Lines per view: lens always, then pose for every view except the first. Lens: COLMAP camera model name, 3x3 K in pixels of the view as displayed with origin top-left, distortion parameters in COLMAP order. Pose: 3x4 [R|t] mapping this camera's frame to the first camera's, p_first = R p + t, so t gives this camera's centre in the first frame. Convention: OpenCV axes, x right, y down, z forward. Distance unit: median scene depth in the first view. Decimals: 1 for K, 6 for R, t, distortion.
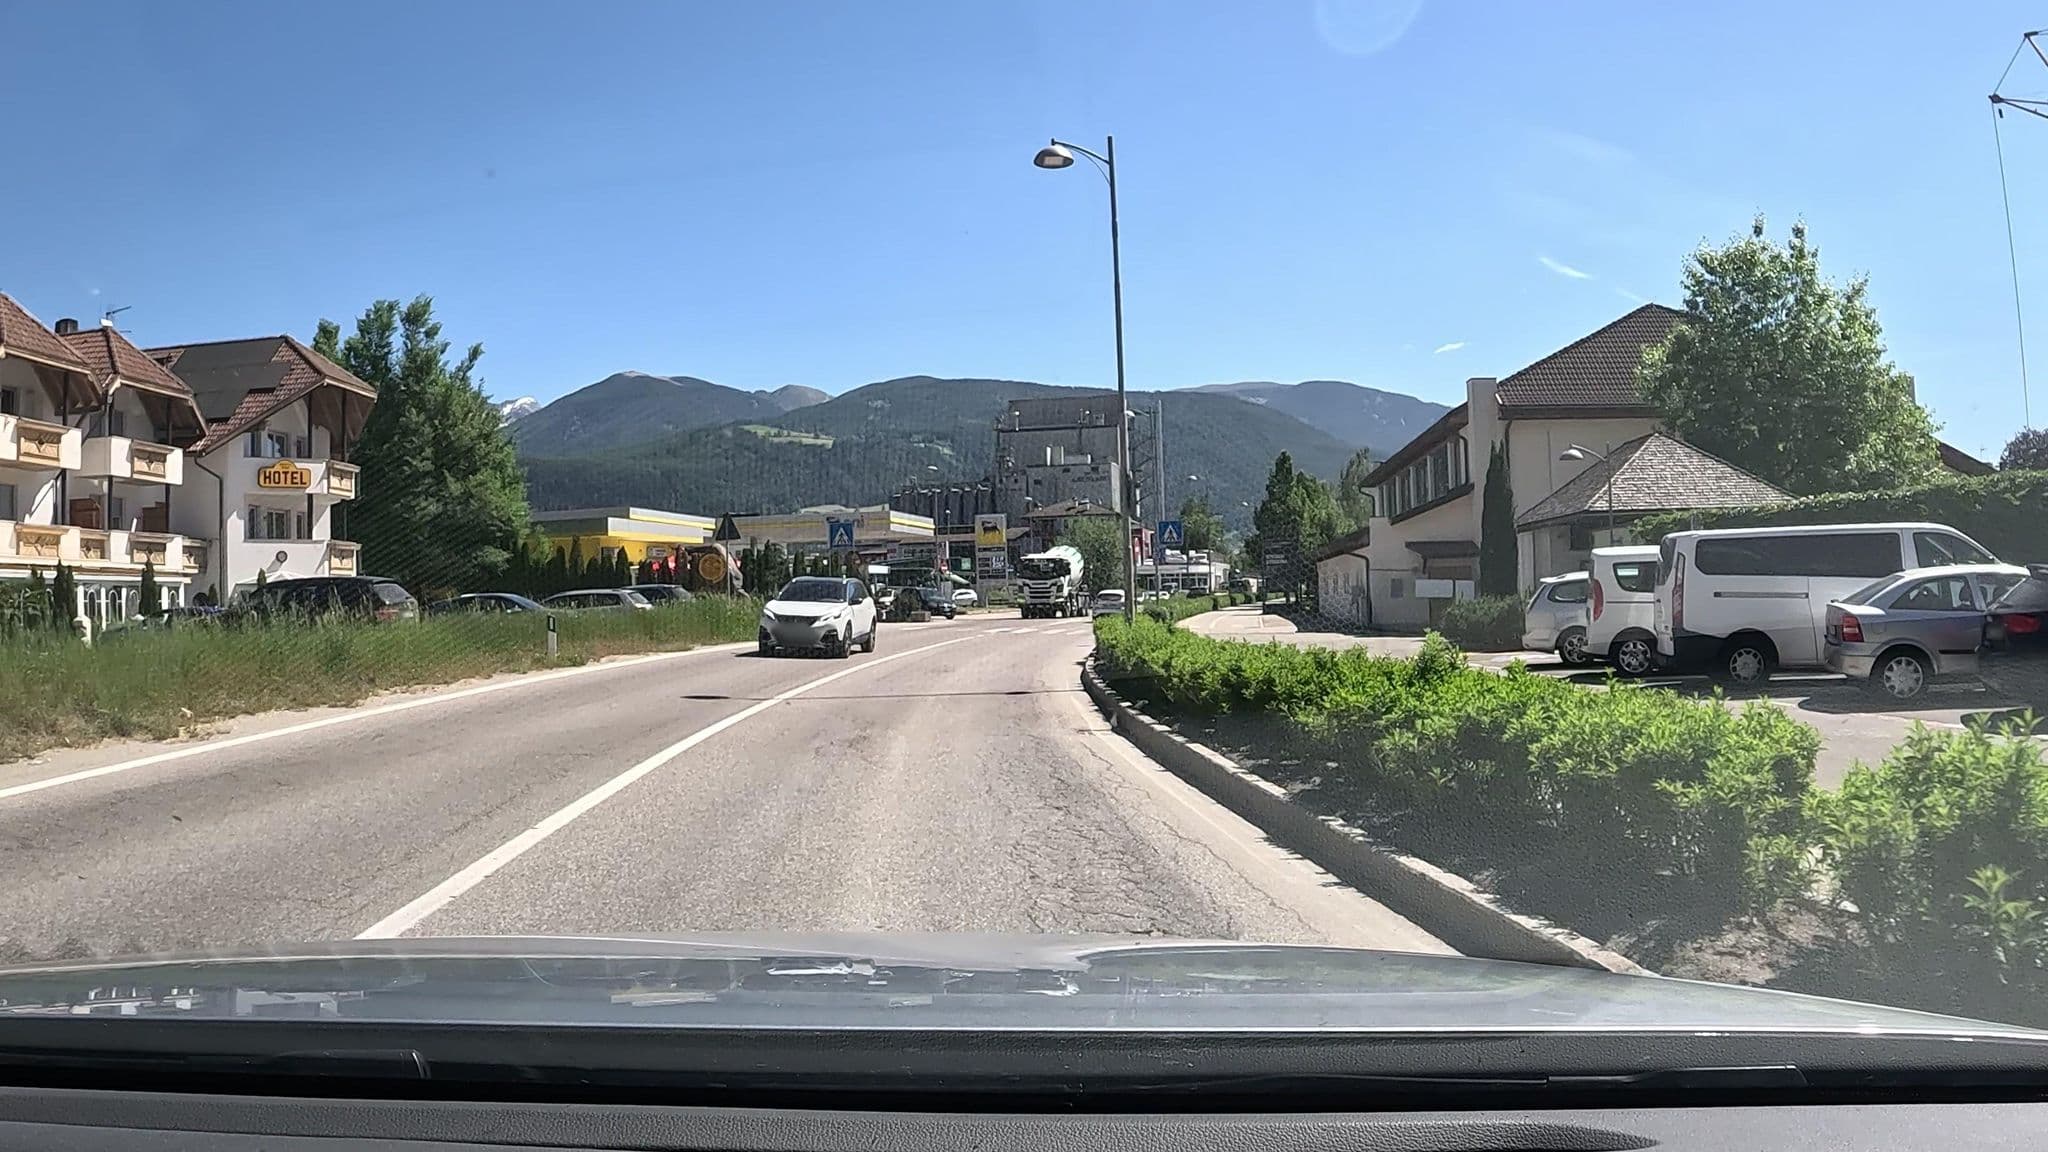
lens RADIAL K [[1528.3, 0, 1025.1], [0, 1528.3, 607.7], [0, 0, 1]] dist [-0.274471, 0.079307]
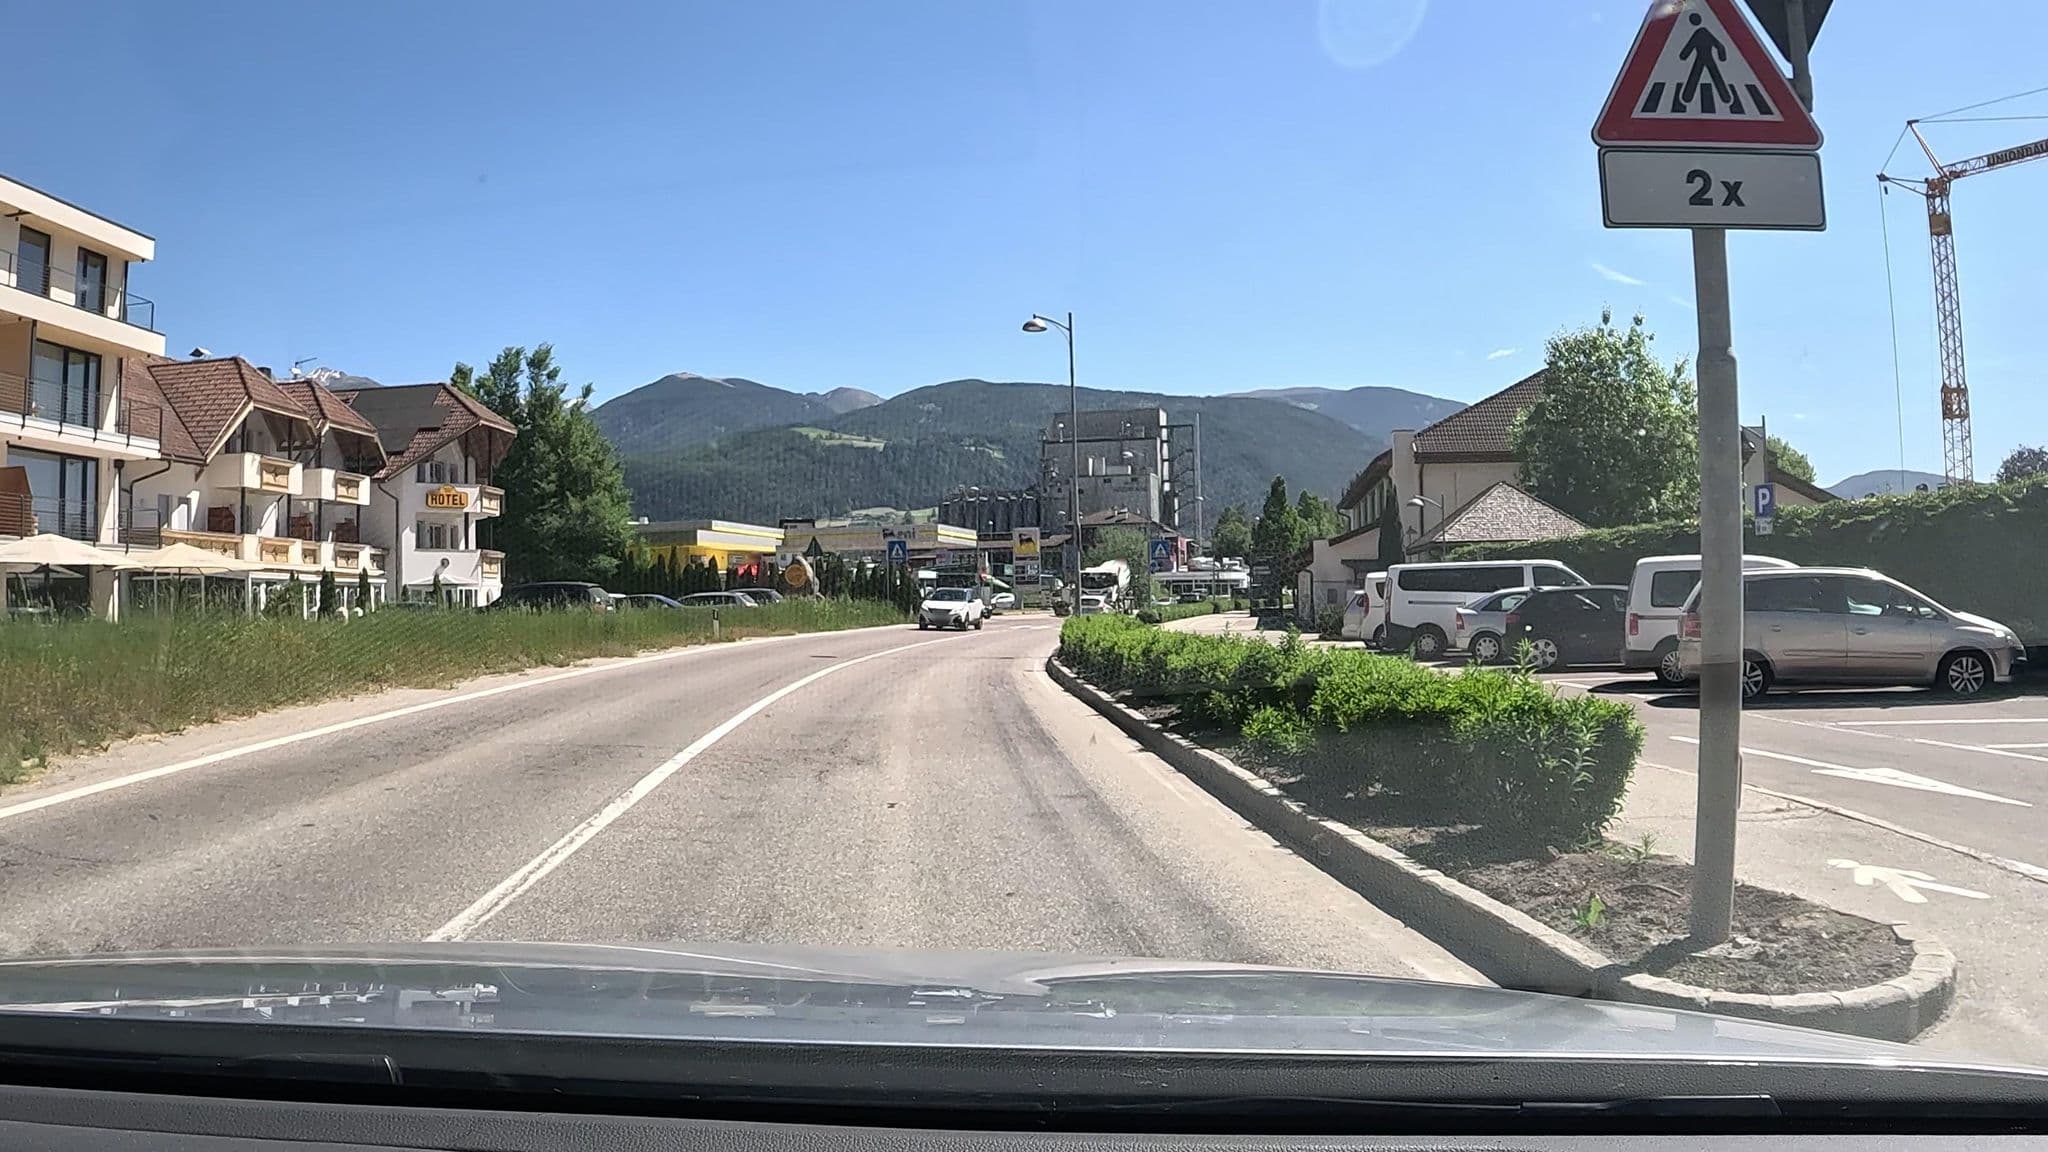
lens RADIAL K [[1528.3, 0, 1025.1], [0, 1528.3, 607.7], [0, 0, 1]] dist [-0.274471, 0.079307]
pose [[0.999432, 0.008587, -0.032593, 0.021962], [-0.008662, 0.999960, -0.002162, 0.001438], [0.032573, 0.002444, 0.999466, -0.212659]]
